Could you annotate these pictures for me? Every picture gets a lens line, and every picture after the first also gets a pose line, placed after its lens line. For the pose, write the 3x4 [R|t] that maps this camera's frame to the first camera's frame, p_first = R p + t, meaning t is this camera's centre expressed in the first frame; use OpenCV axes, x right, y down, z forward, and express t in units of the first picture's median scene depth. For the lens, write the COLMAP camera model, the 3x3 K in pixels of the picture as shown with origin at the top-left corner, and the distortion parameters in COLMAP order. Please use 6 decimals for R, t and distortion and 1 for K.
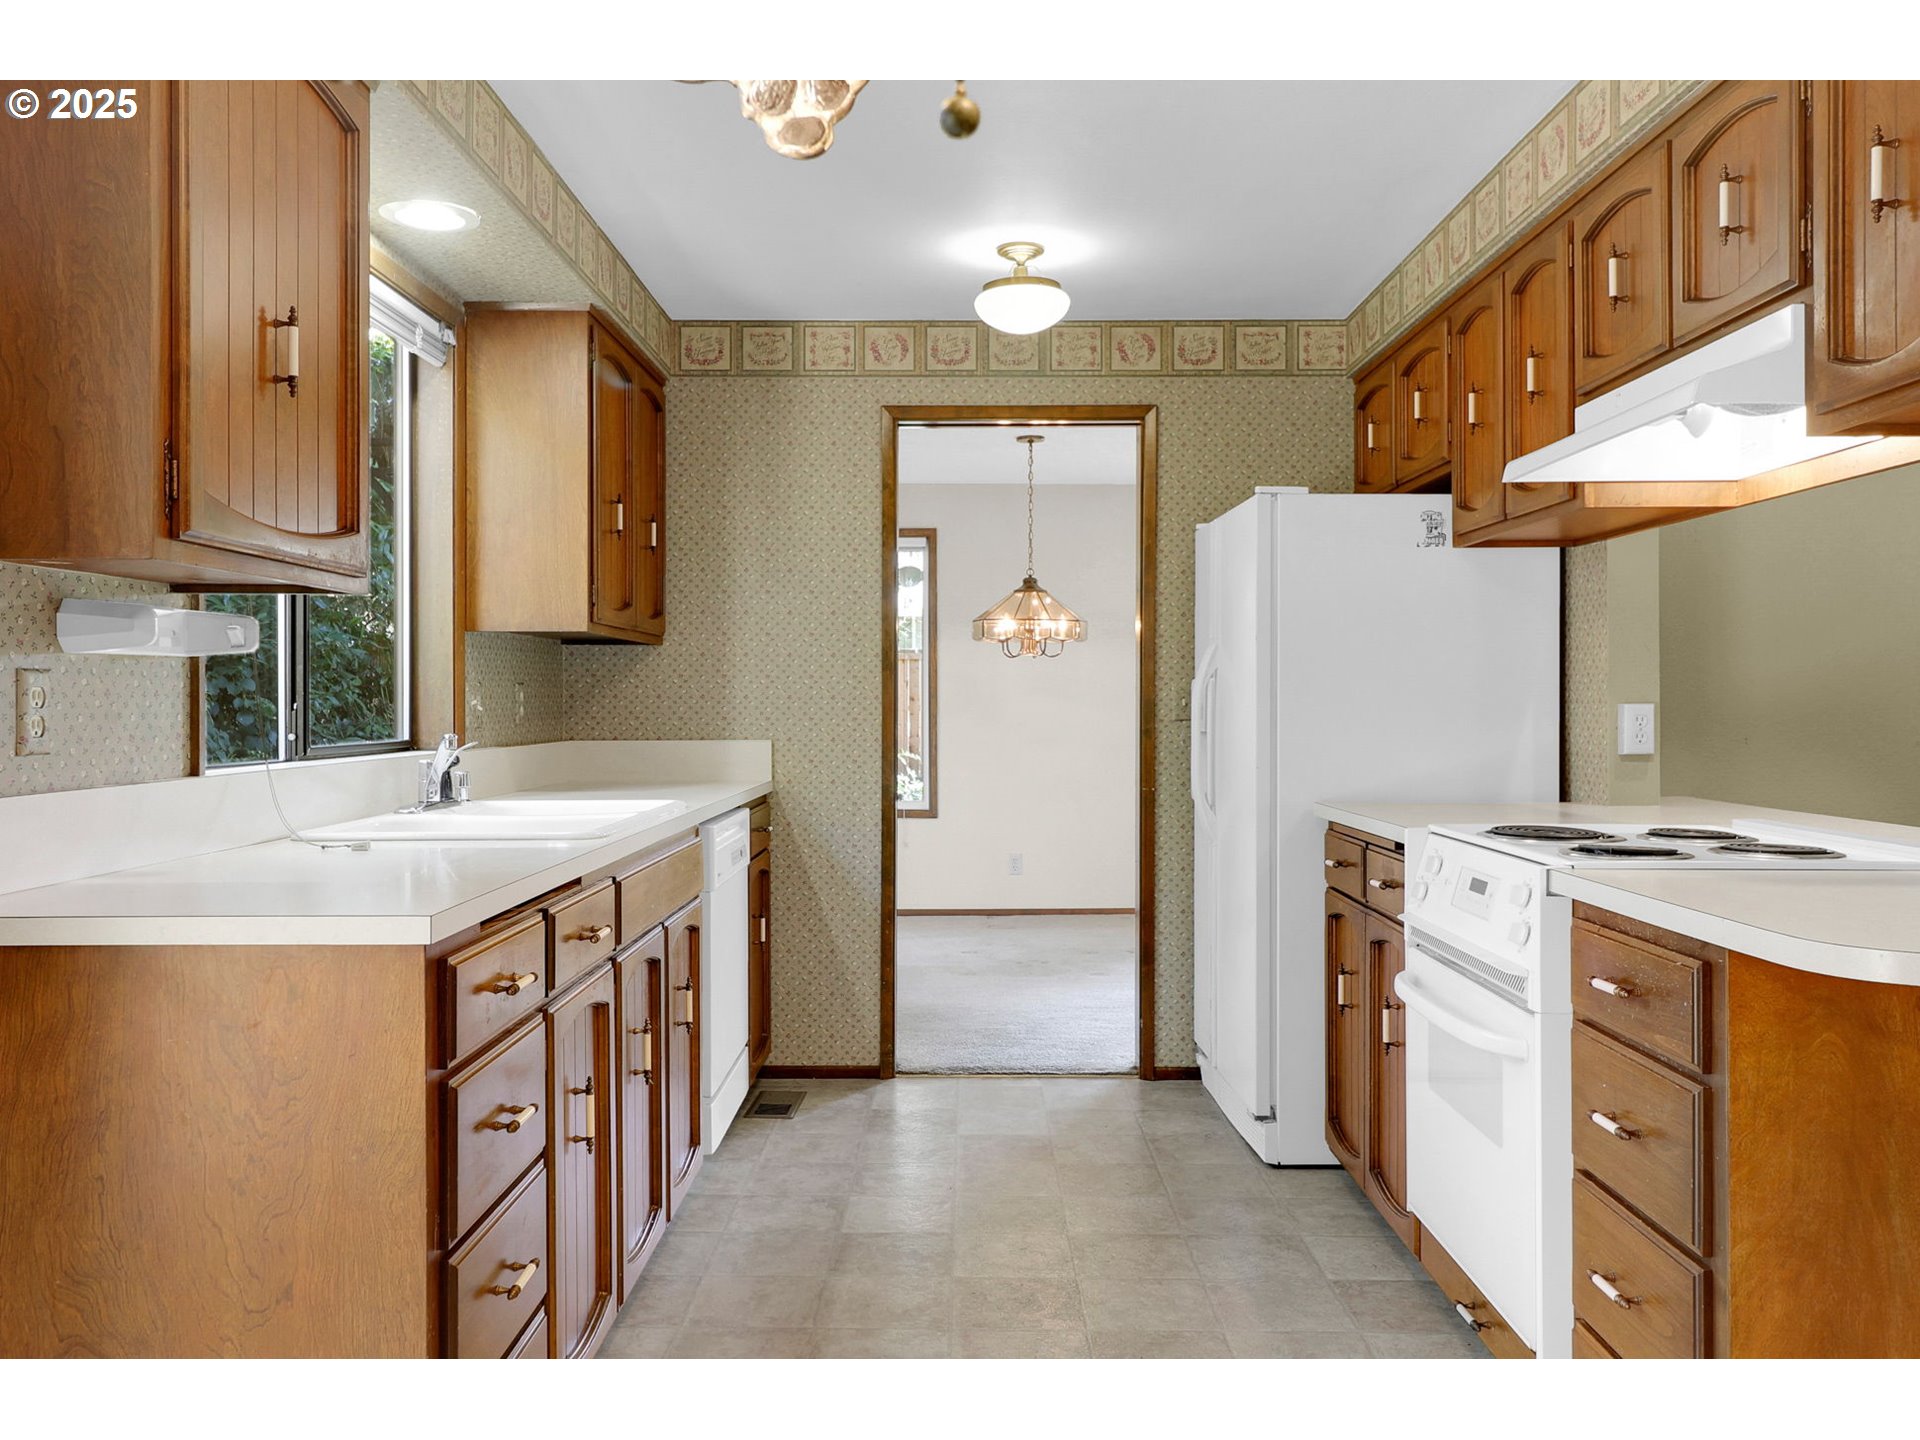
lens RADIAL K [[1475.8, 0, 968.3], [0, 1475.8, 703.3], [0, 0, 1]] dist [0.010452, -0.006124]
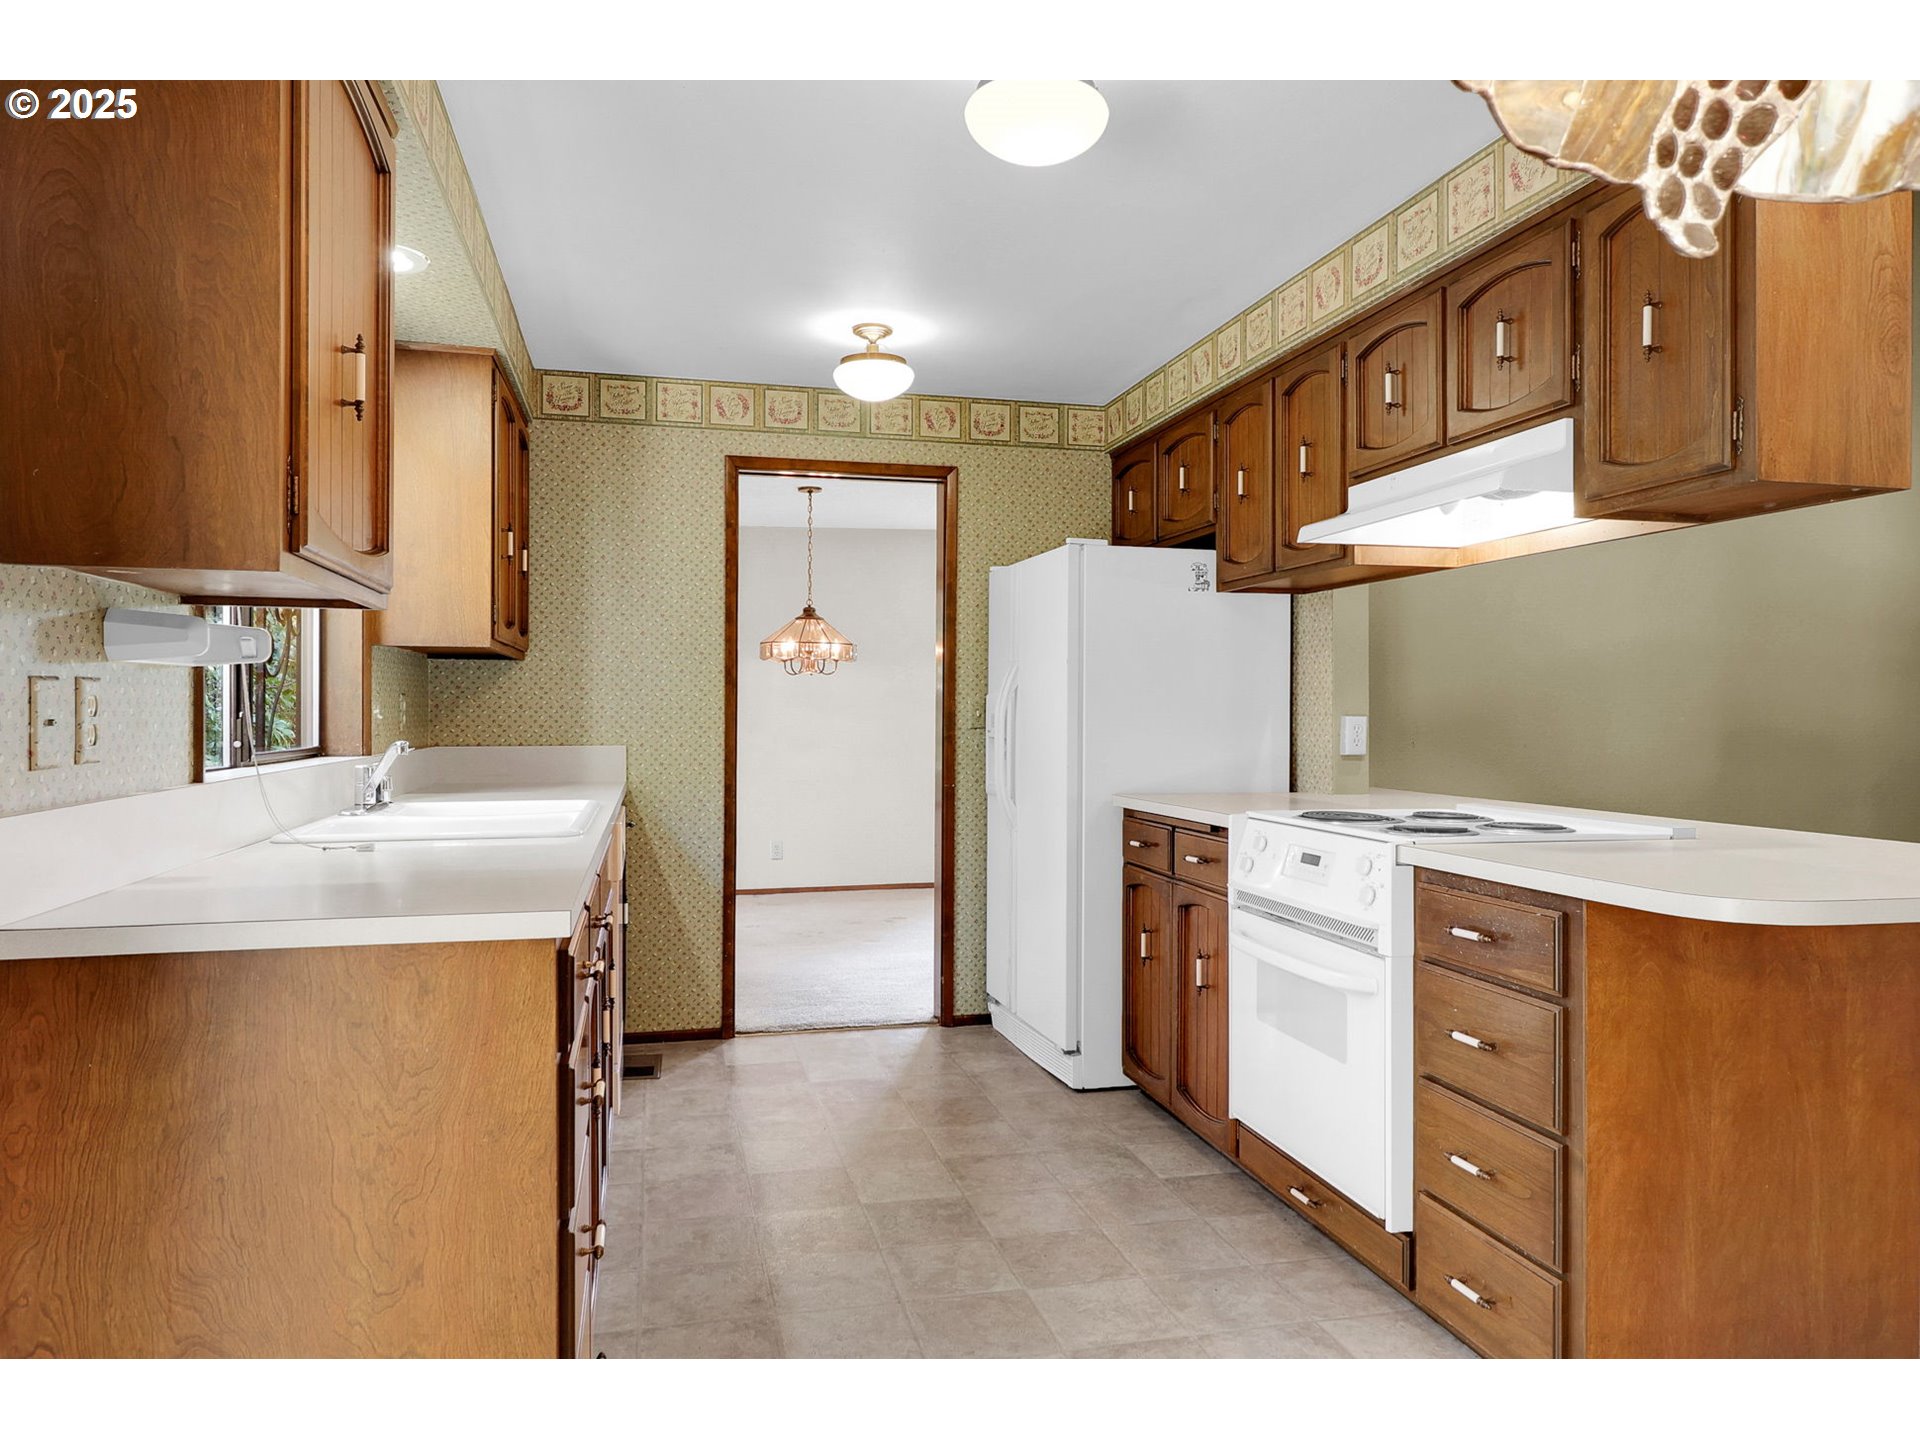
lens RADIAL K [[1231.8, 0, 960.5], [0, 1231.8, 715.6], [0, 0, 1]] dist [0.006907, -0.008690]
pose [[0.971704, 0.003294, 0.236177, -0.129260], [-0.003712, 0.999992, 0.001326, -0.000376], [-0.236171, -0.002165, 0.971709, 0.025307]]
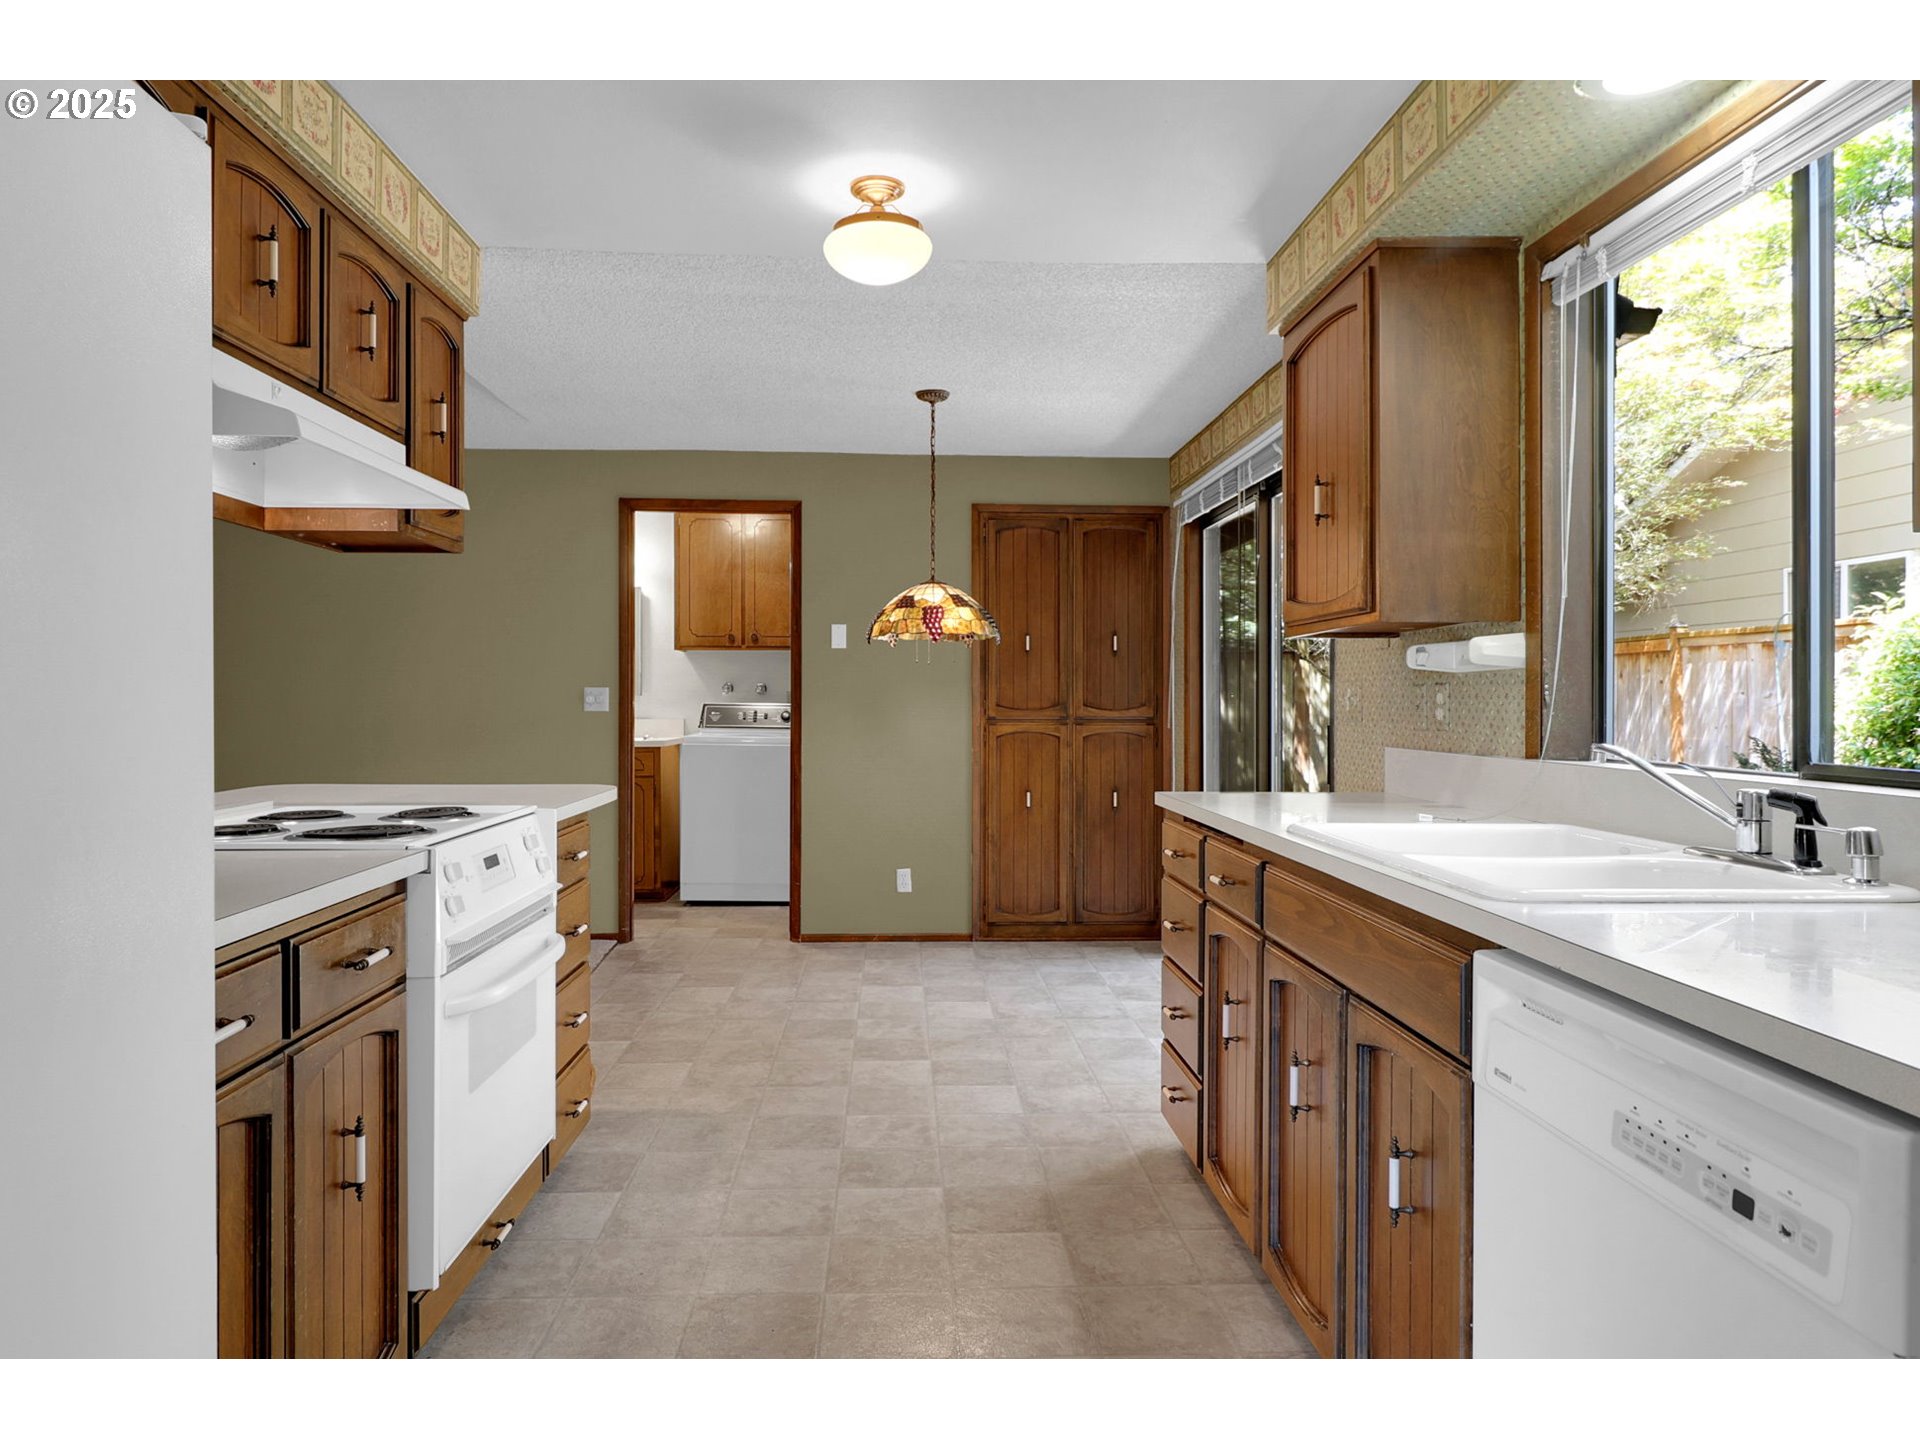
lens RADIAL K [[1231.8, 0, 973.5], [0, 1231.8, 699.8], [0, 0, 1]] dist [0.006907, -0.008690]
pose [[-0.998158, -0.003412, -0.060577, 0.020678], [-0.003663, 0.999985, 0.004036, -0.003720], [0.060563, 0.004251, -0.998155, 1.548315]]
